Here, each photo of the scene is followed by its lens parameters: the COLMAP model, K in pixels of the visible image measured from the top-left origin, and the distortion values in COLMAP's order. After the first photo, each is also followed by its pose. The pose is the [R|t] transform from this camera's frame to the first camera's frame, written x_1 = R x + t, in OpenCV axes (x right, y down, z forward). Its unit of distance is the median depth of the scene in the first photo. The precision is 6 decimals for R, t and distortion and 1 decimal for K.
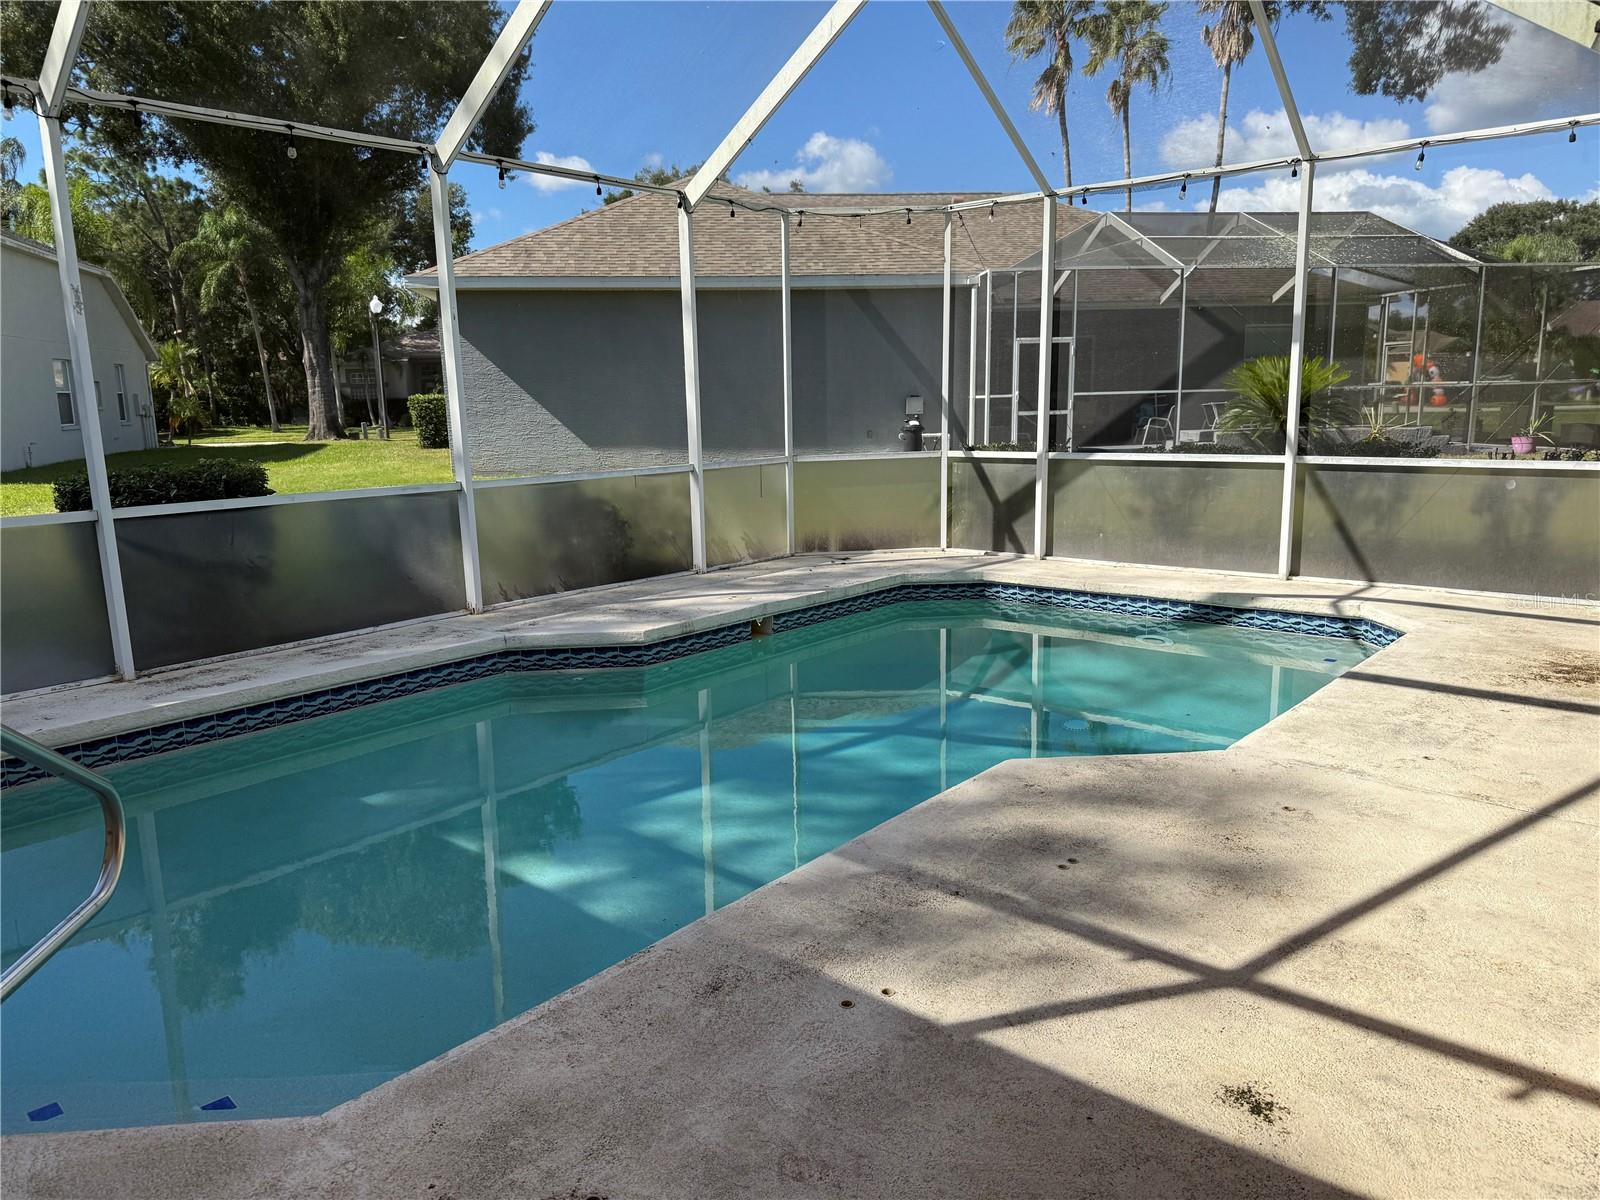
lens RADIAL K [[1127.9, 0, 802.6], [0, 1127.9, 627.6], [0, 0, 1]] dist [0.044075, -0.046376]
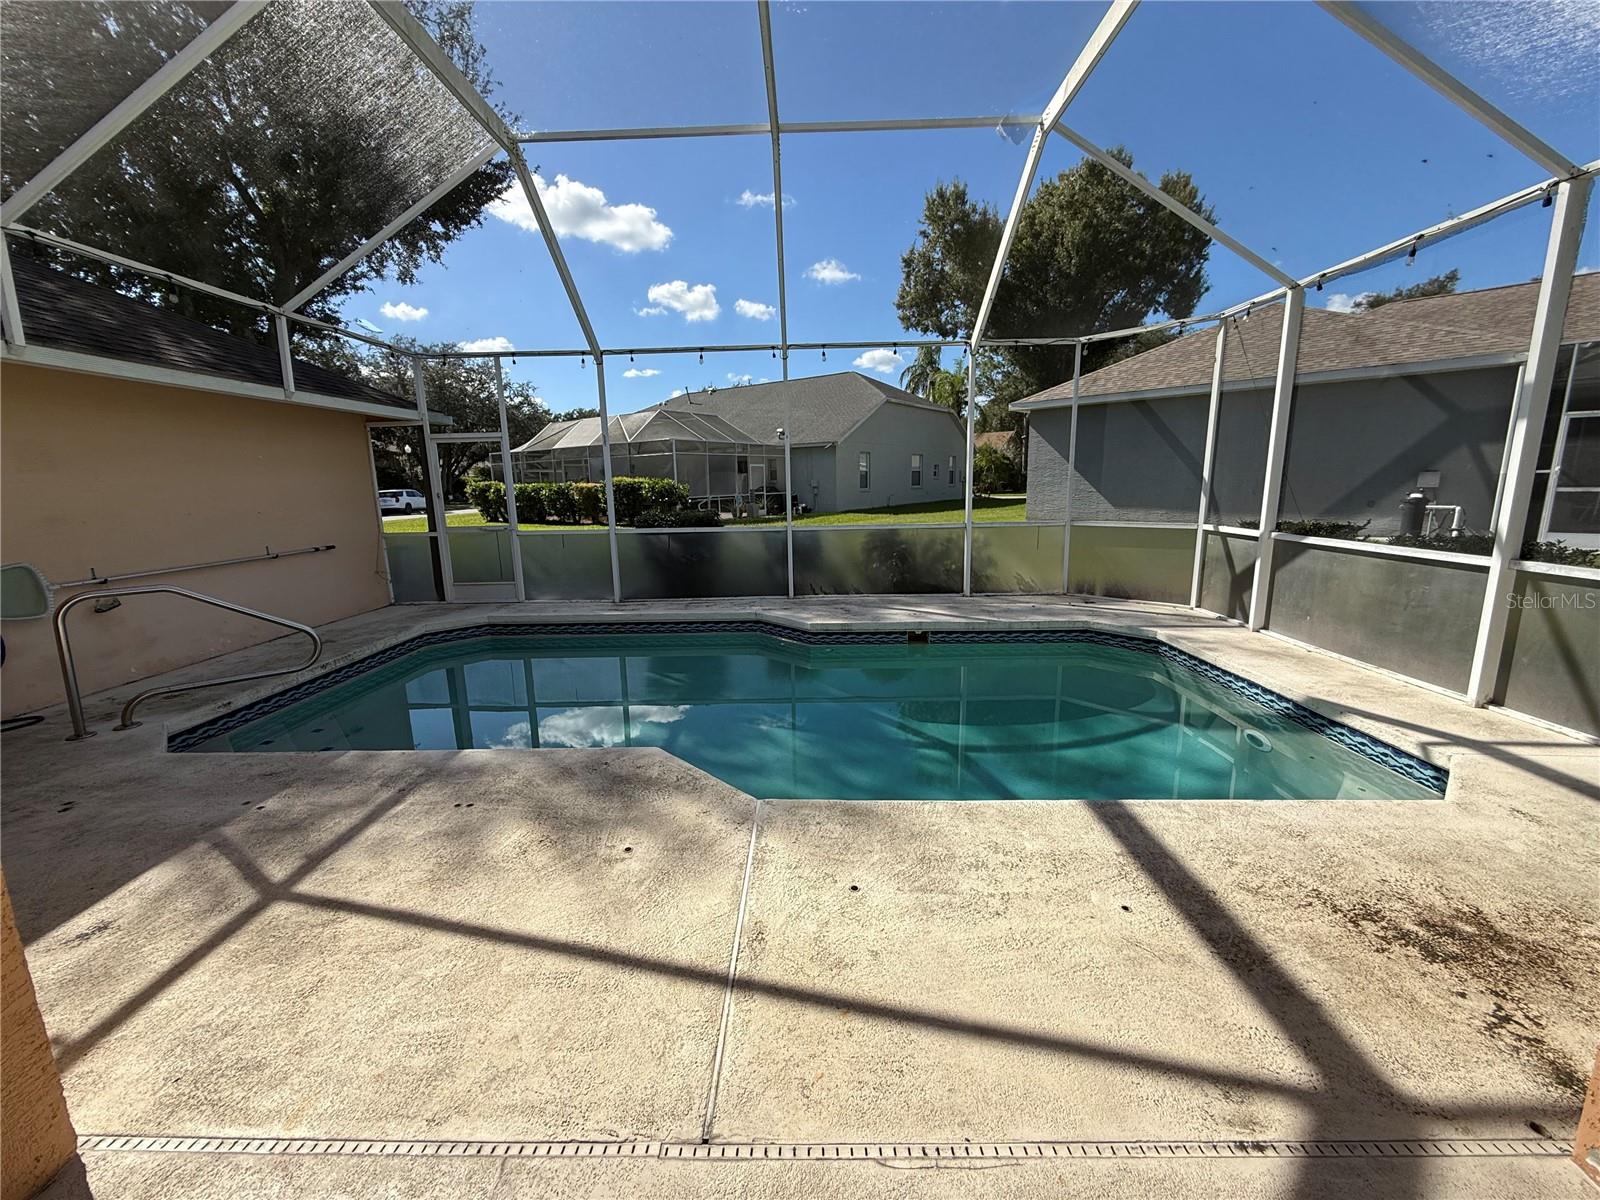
lens RADIAL K [[651.5, 0, 799.2], [0, 651.5, 596.2], [0, 0, 1]] dist [0.002496, 0.000050]
pose [[0.615664, 0.146308, -0.774307, 0.450588], [-0.151152, 0.986293, 0.066181, -0.074083], [0.773376, 0.076293, 0.629340, 0.300926]]
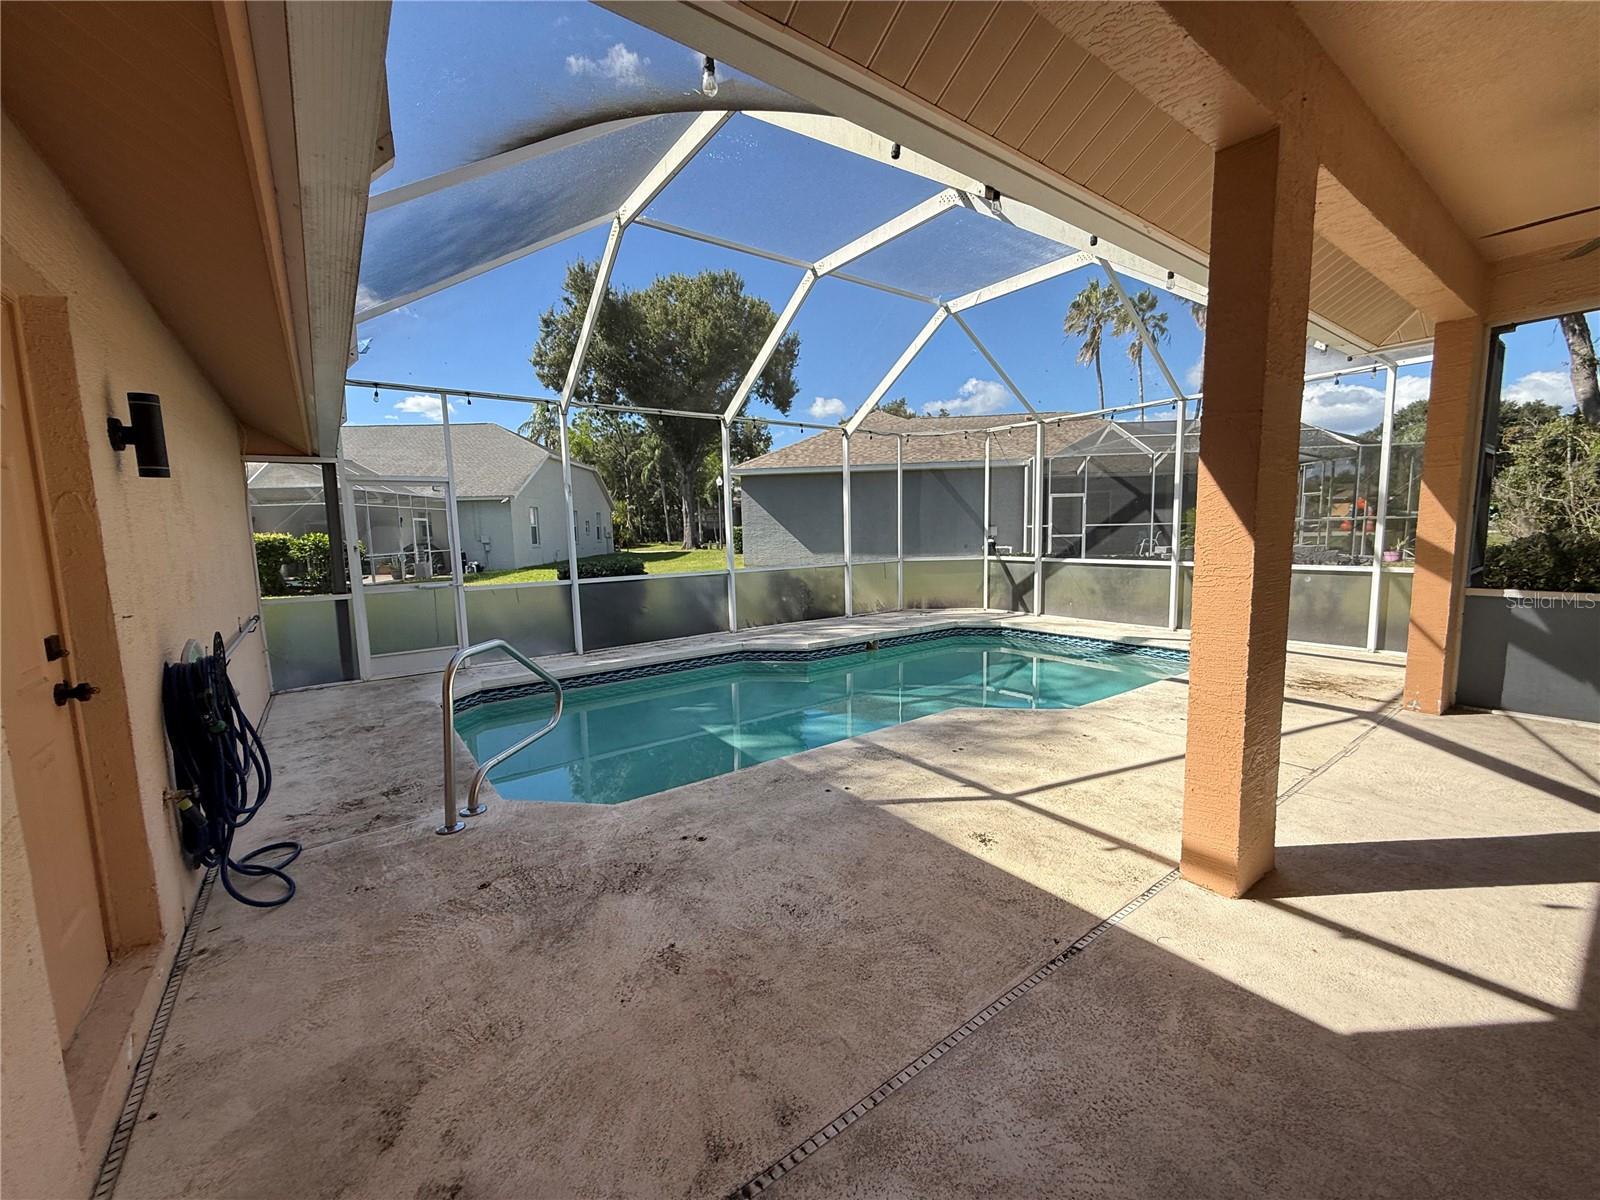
lens RADIAL K [[651.5, 0, 800.1], [0, 651.5, 606.8], [0, 0, 1]] dist [0.002496, 0.000050]
pose [[0.971754, 0.026044, -0.234555, 0.092815], [-0.044130, 0.996414, -0.072191, 0.017665], [0.231833, 0.080503, 0.969419, -0.110638]]
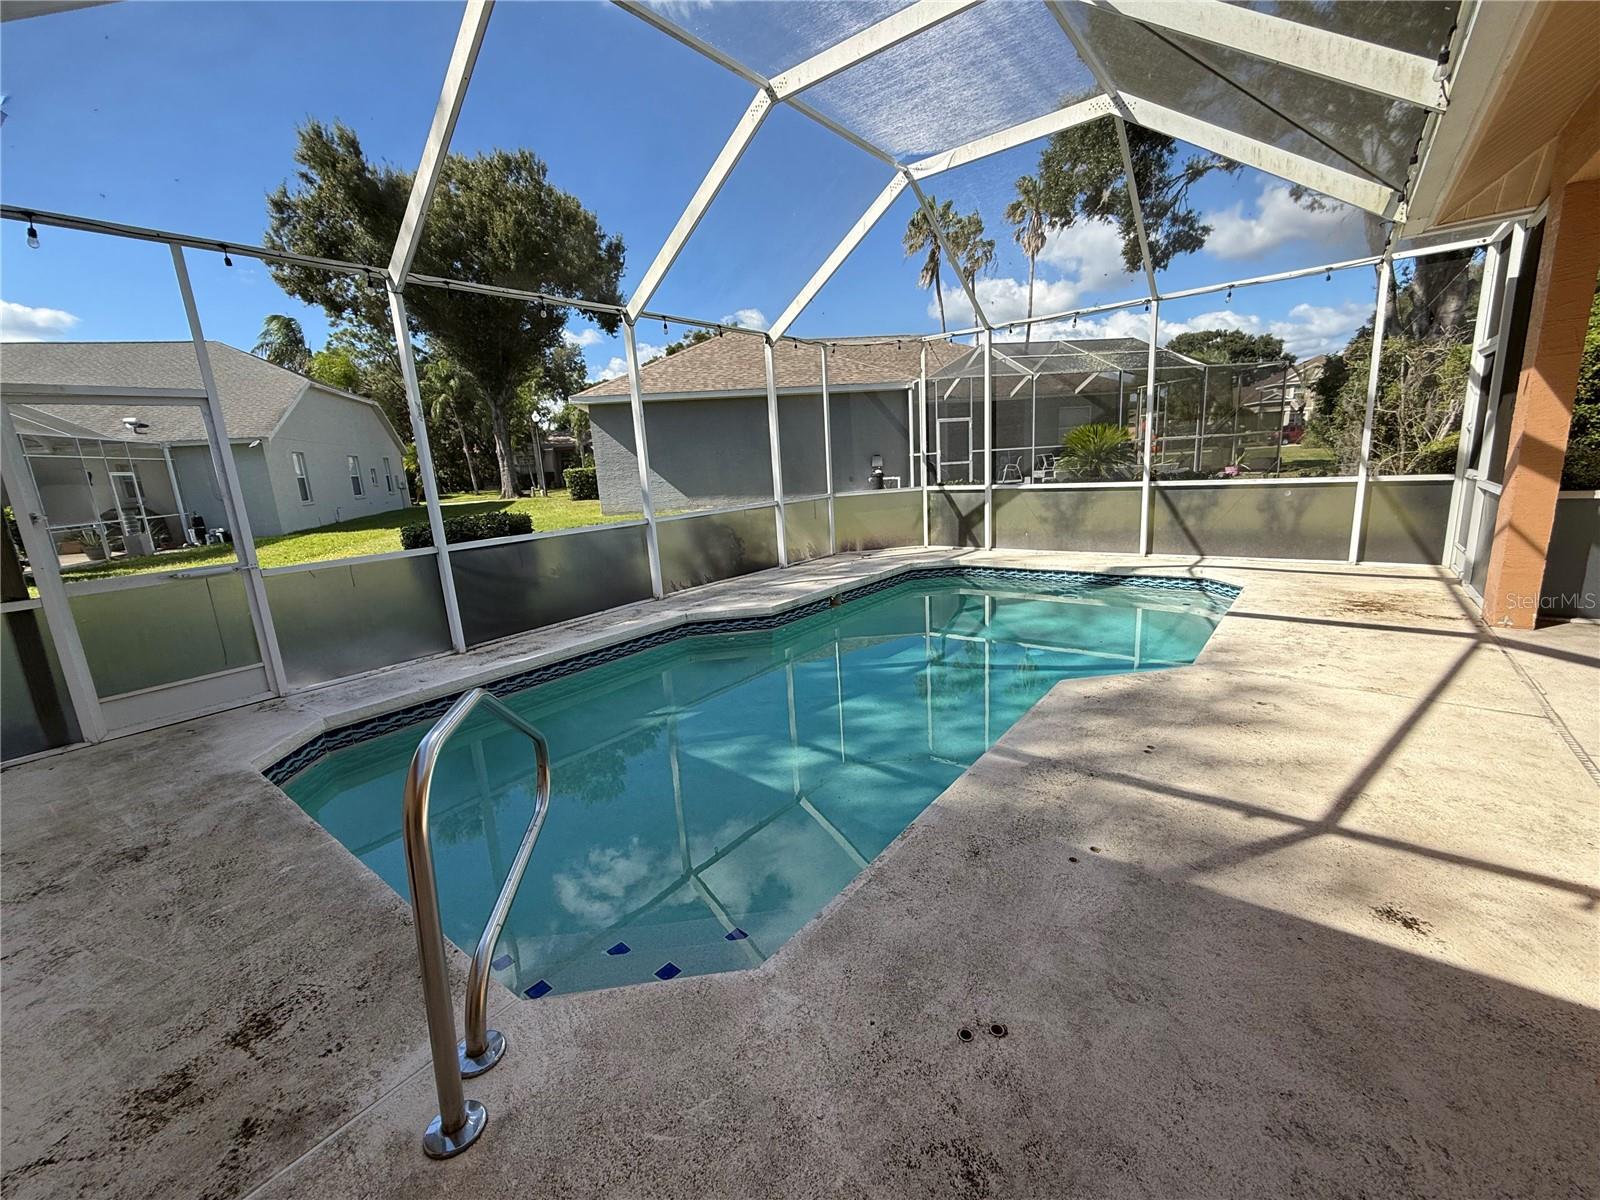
lens RADIAL K [[651.5, 0, 801.7], [0, 651.5, 613.6], [0, 0, 1]] dist [0.002496, 0.000050]
pose [[0.998298, -0.047851, 0.033335, -0.106265], [0.046881, 0.998471, 0.029303, -0.009690], [-0.034686, -0.027690, 0.999015, 0.055858]]
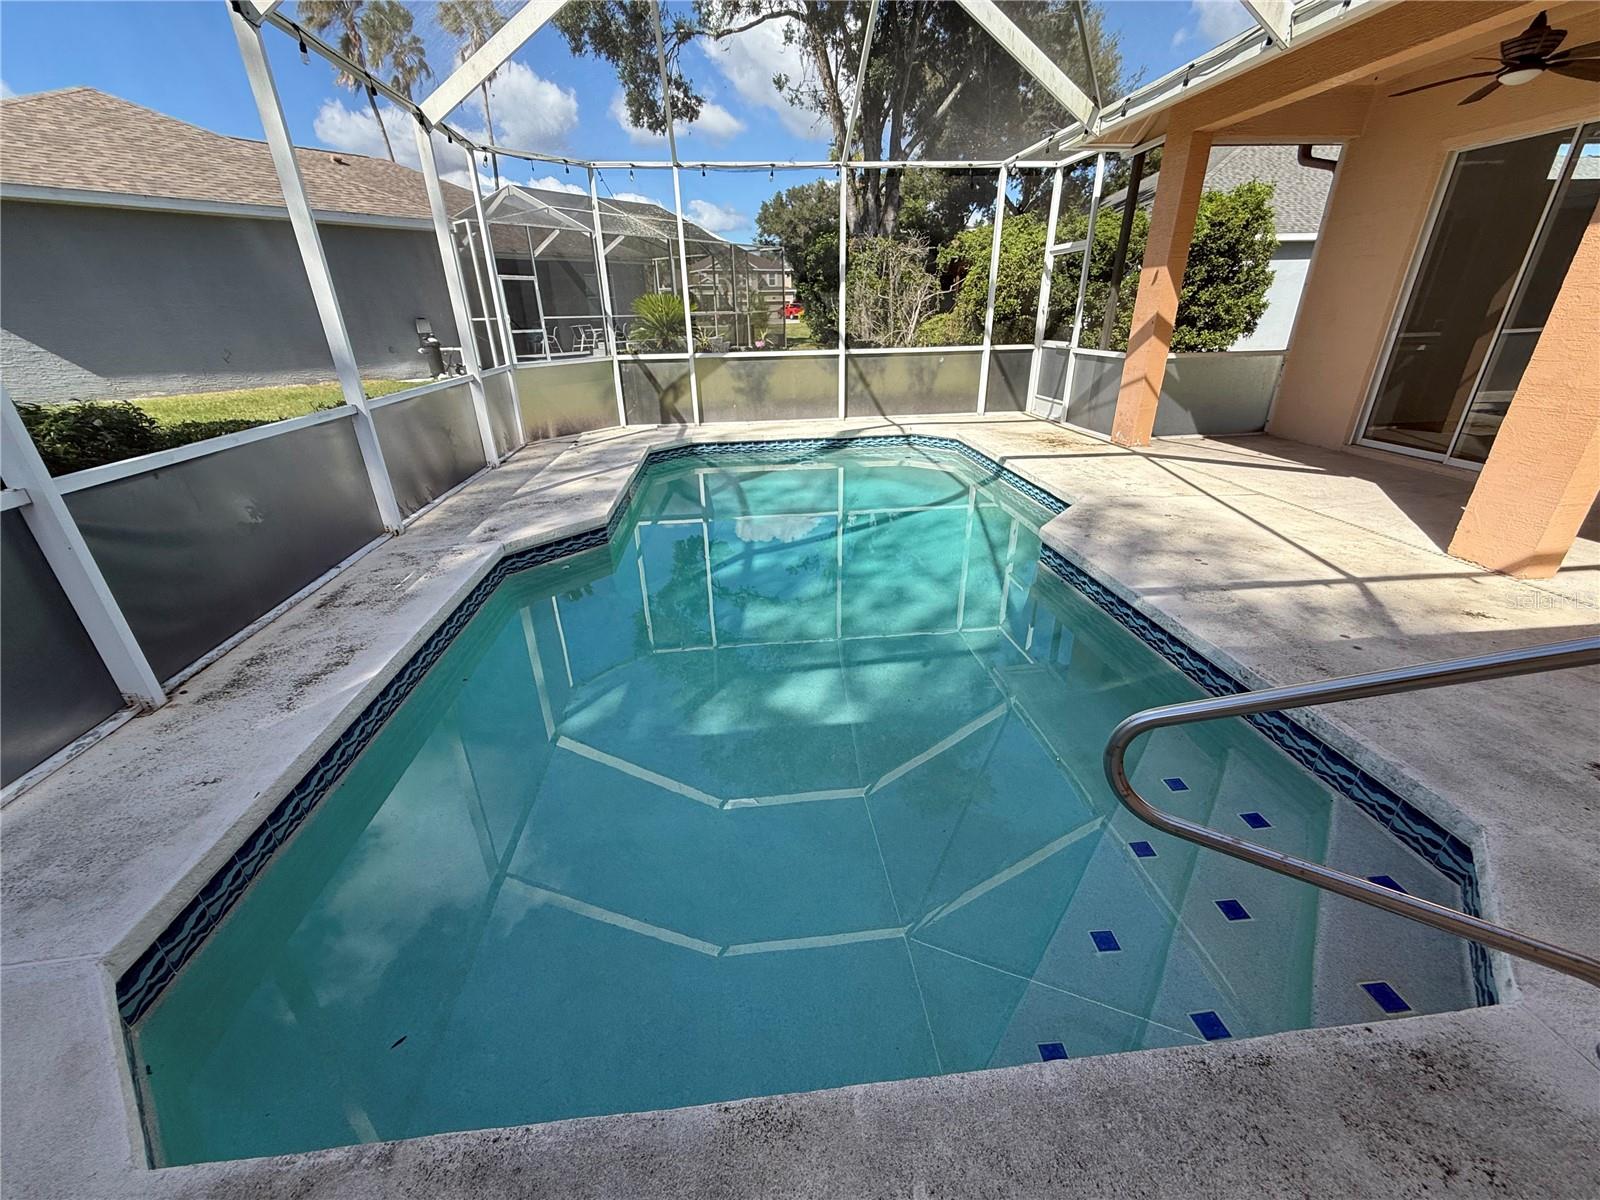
lens RADIAL K [[651.5, 0, 802.7], [0, 651.5, 593.8], [0, 0, 1]] dist [0.002496, 0.000050]
pose [[0.691176, -0.284547, 0.664311, -0.379047], [0.152716, 0.955974, 0.250584, -0.045599], [-0.706366, -0.071747, 0.704201, 0.268842]]
